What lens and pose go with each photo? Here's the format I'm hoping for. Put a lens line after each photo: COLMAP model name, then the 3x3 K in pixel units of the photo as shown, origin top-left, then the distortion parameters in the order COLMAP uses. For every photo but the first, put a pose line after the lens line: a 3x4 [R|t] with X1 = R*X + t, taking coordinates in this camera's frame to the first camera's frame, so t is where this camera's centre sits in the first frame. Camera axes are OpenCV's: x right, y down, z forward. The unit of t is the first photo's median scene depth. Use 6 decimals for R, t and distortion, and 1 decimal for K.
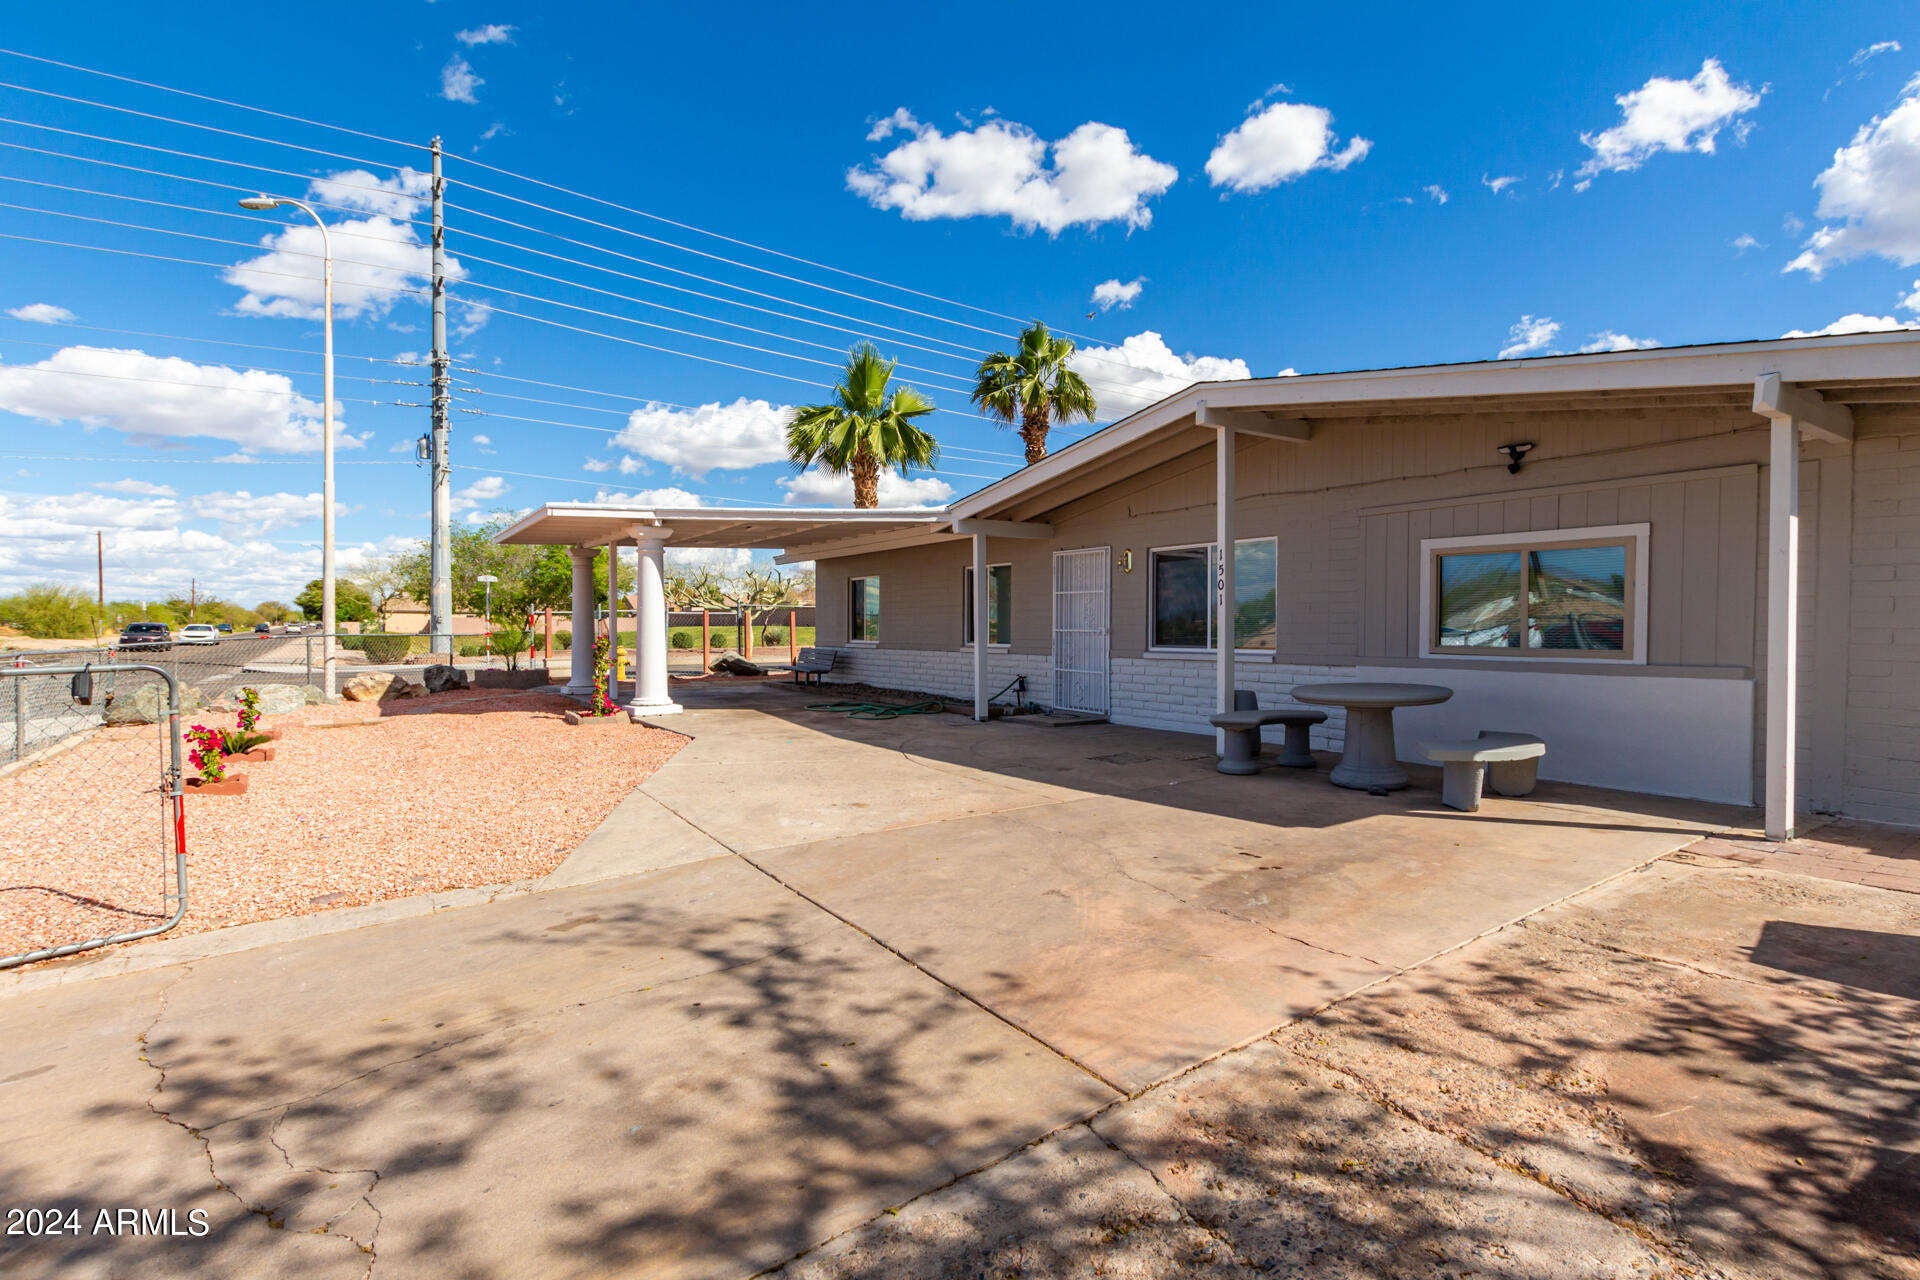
lens RADIAL K [[918.3, 0, 960.0], [0, 918.3, 640.0], [0, 0, 1]] dist [0.000932, -0.000304]
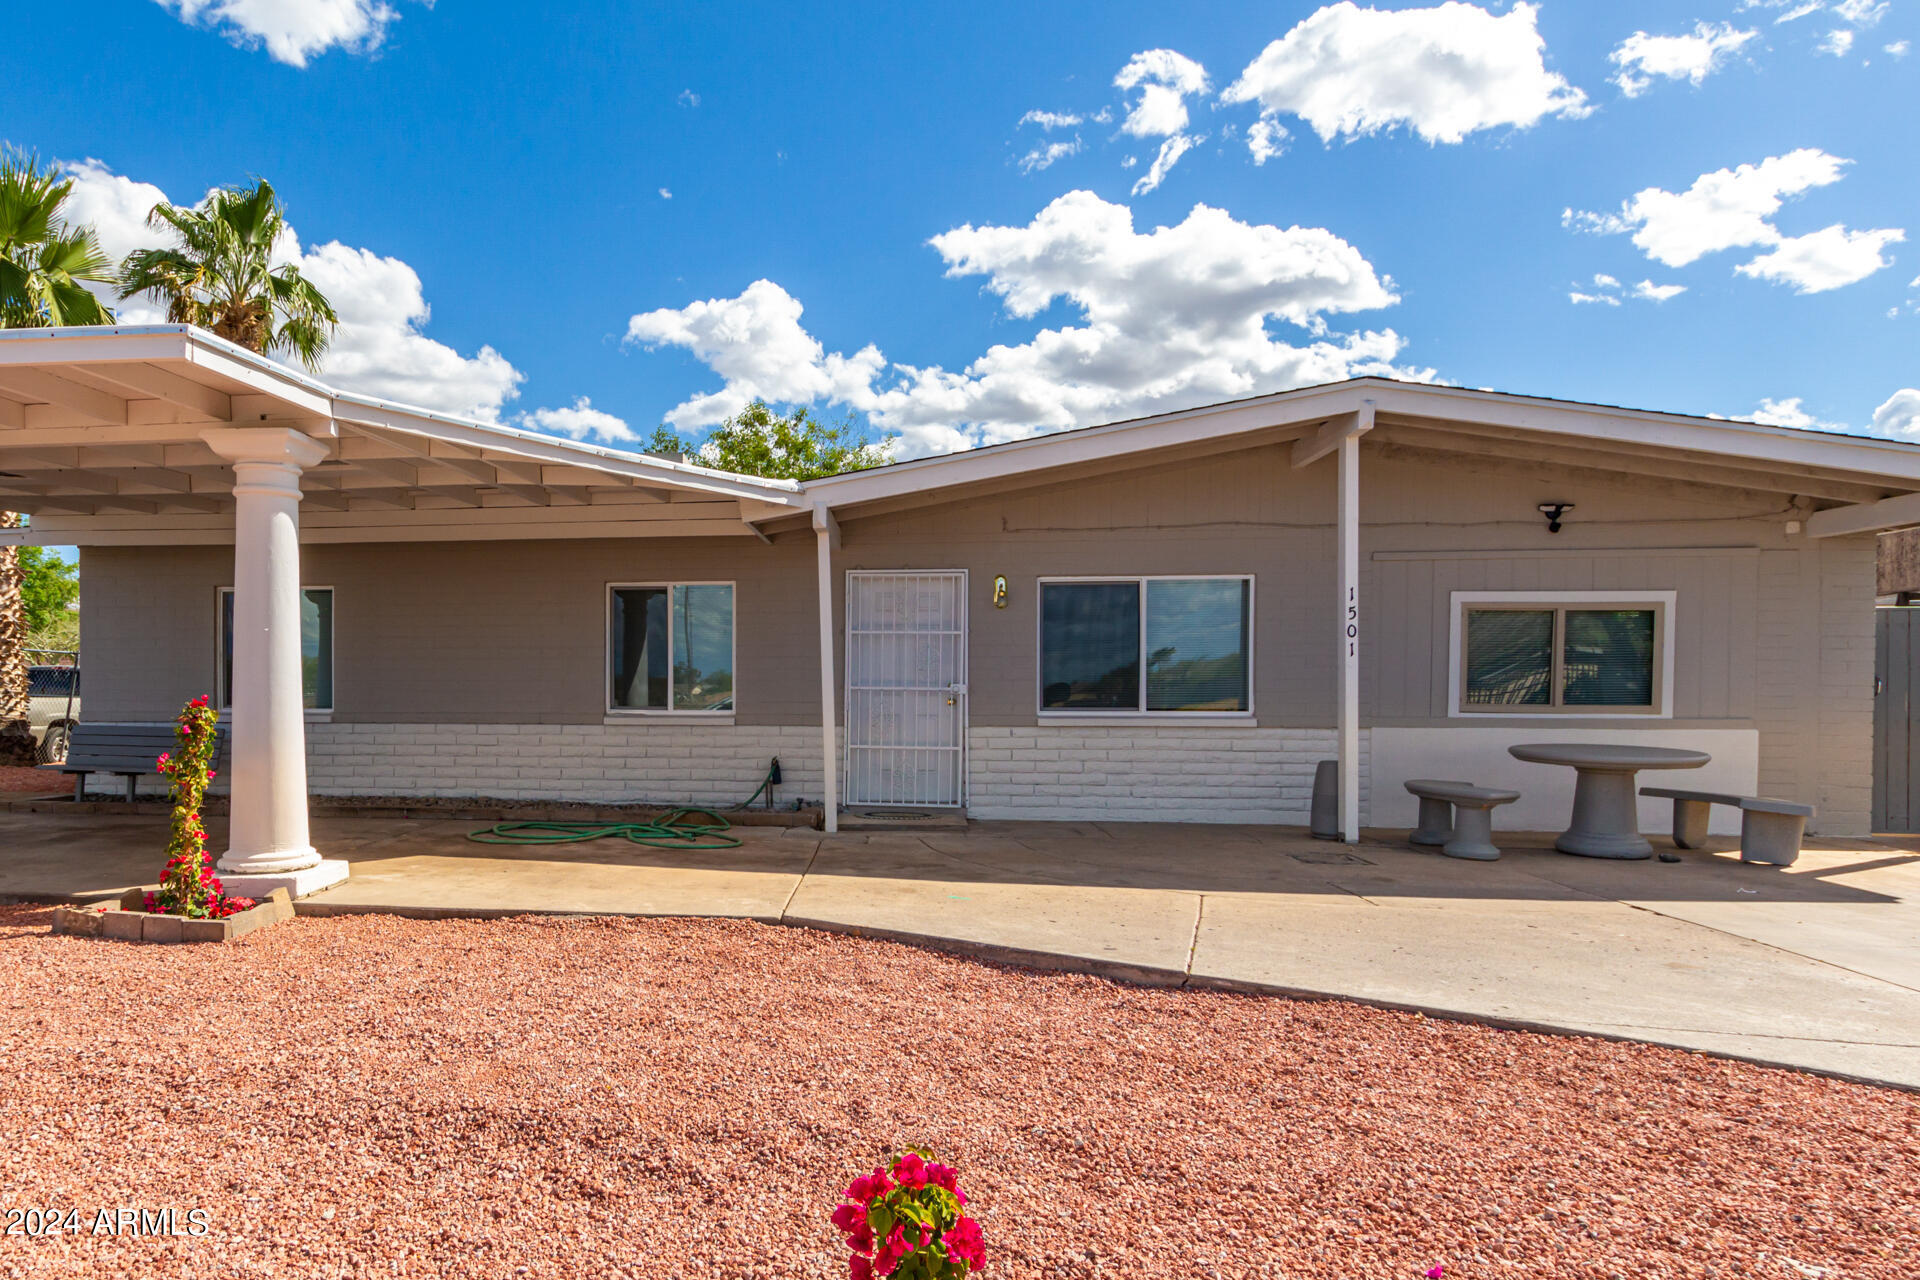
lens RADIAL K [[1138.6, 0, 749.5], [0, 1138.6, 684.8], [0, 0, 1]] dist [-0.001896, -0.000255]
pose [[0.671143, 0.004408, 0.741315, -0.691760], [0.008047, 0.999880, -0.013231, -0.003120], [-0.741284, 0.014846, 0.671027, 0.616648]]
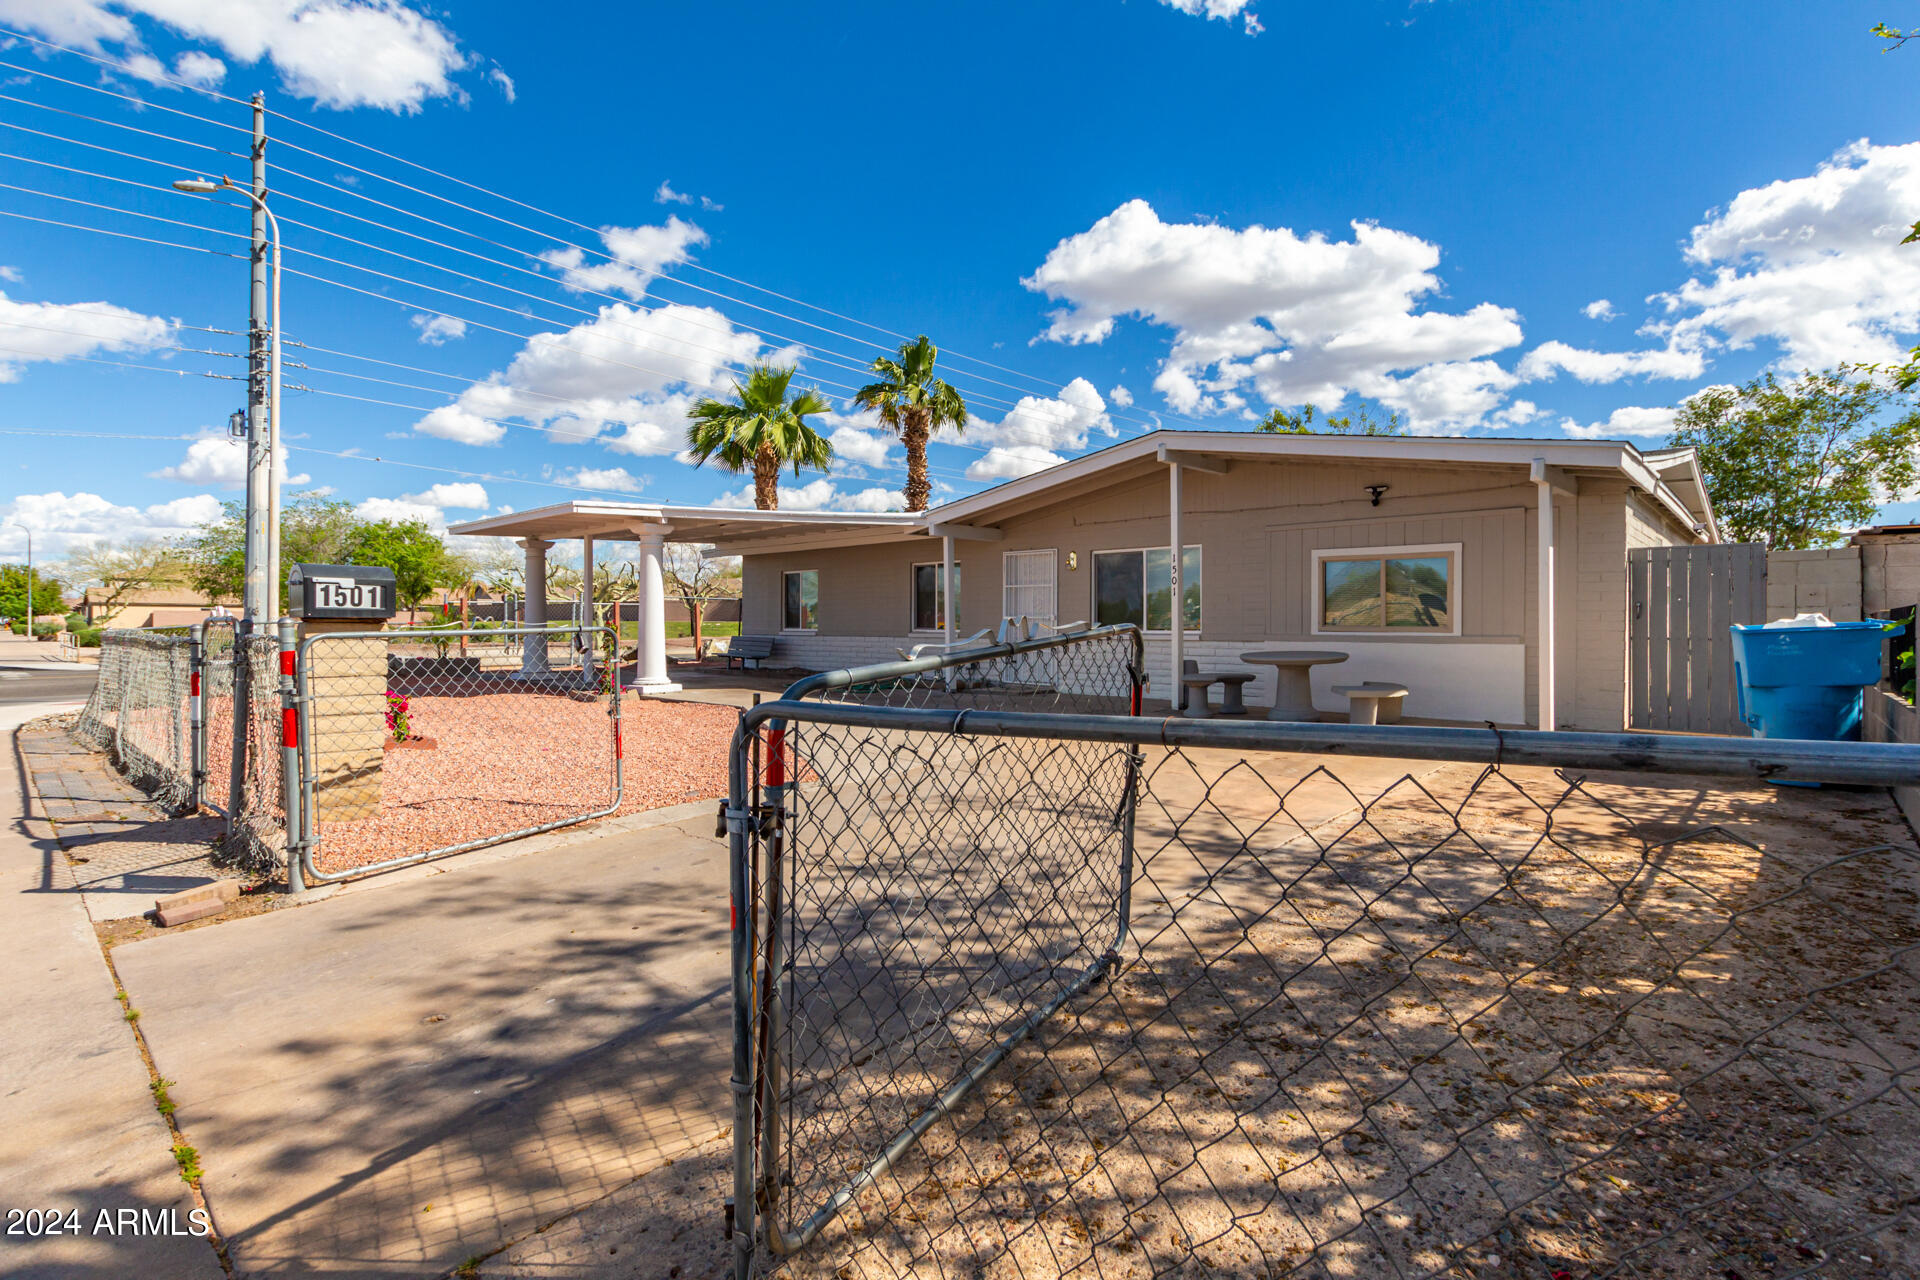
lens RADIAL K [[922.5, 0, 974.6], [0, 922.5, 615.6], [0, 0, 1]] dist [-0.002249, -0.000614]
pose [[0.974074, -0.000350, 0.226231, -0.257616], [0.004984, 0.999789, -0.019912, 0.013302], [-0.226176, 0.020523, 0.973870, -0.203917]]
